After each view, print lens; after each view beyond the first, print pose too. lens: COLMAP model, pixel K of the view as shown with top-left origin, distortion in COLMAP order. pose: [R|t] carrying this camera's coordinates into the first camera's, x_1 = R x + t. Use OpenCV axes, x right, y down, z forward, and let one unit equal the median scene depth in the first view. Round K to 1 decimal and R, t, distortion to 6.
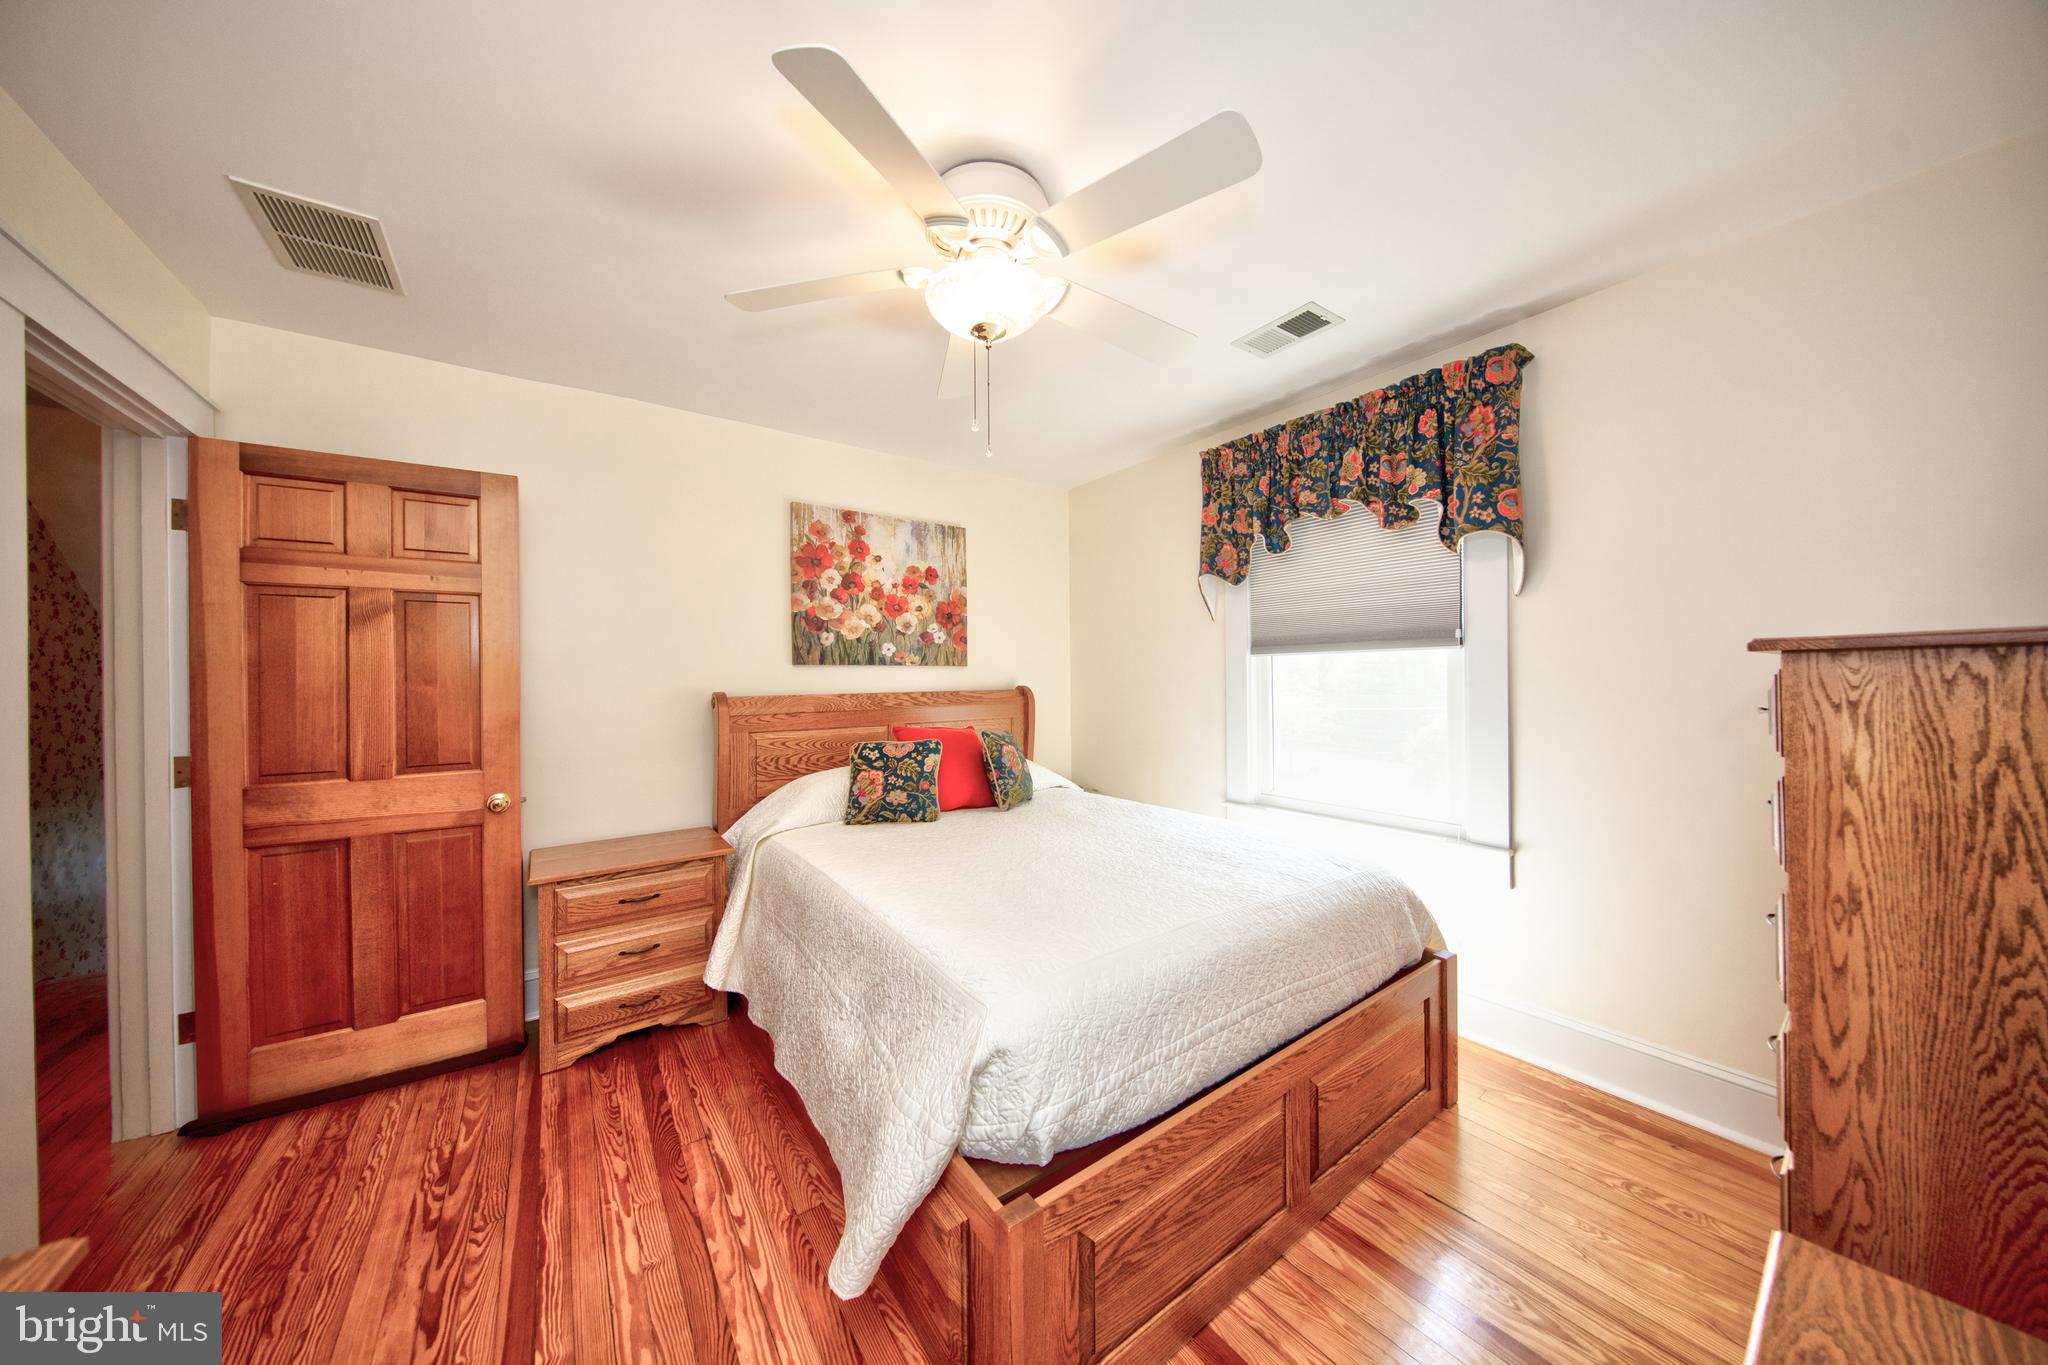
lens RADIAL K [[642.1, 0, 1002.6], [0, 642.1, 680.5], [0, 0, 1]] dist [-0.000353, -0.000211]
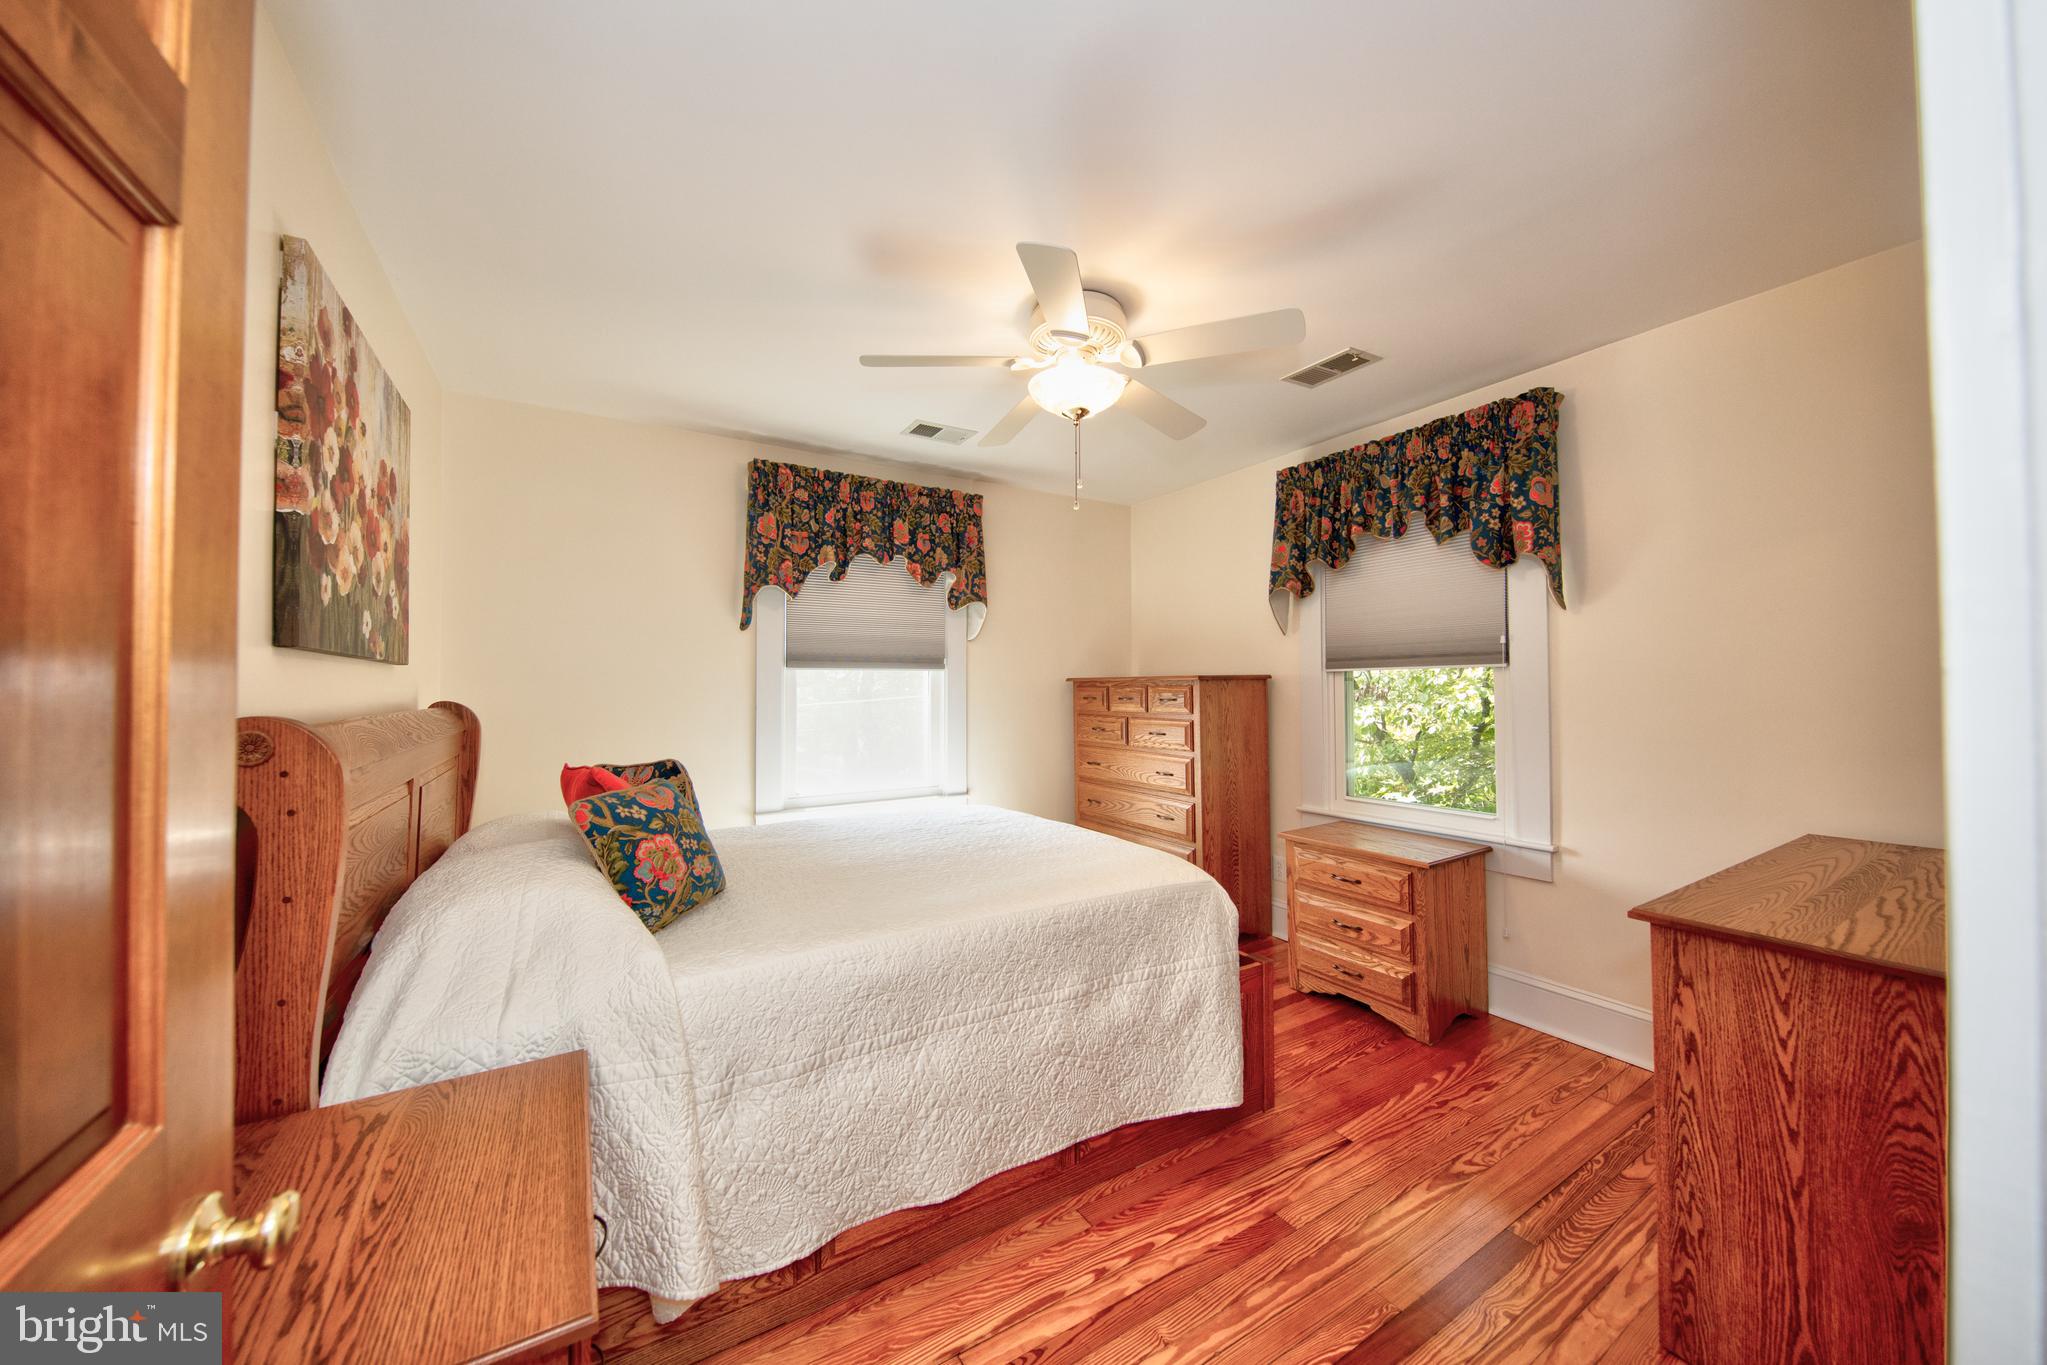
lens RADIAL K [[708.1, 0, 1003.4], [0, 708.1, 684.1], [0, 0, 1]] dist [-0.000254, -0.000472]
pose [[0.084894, 0.015016, 0.996277, -0.900221], [-0.001980, 0.999887, -0.014901, 0.005436], [-0.996388, -0.000708, 0.084914, 0.653969]]
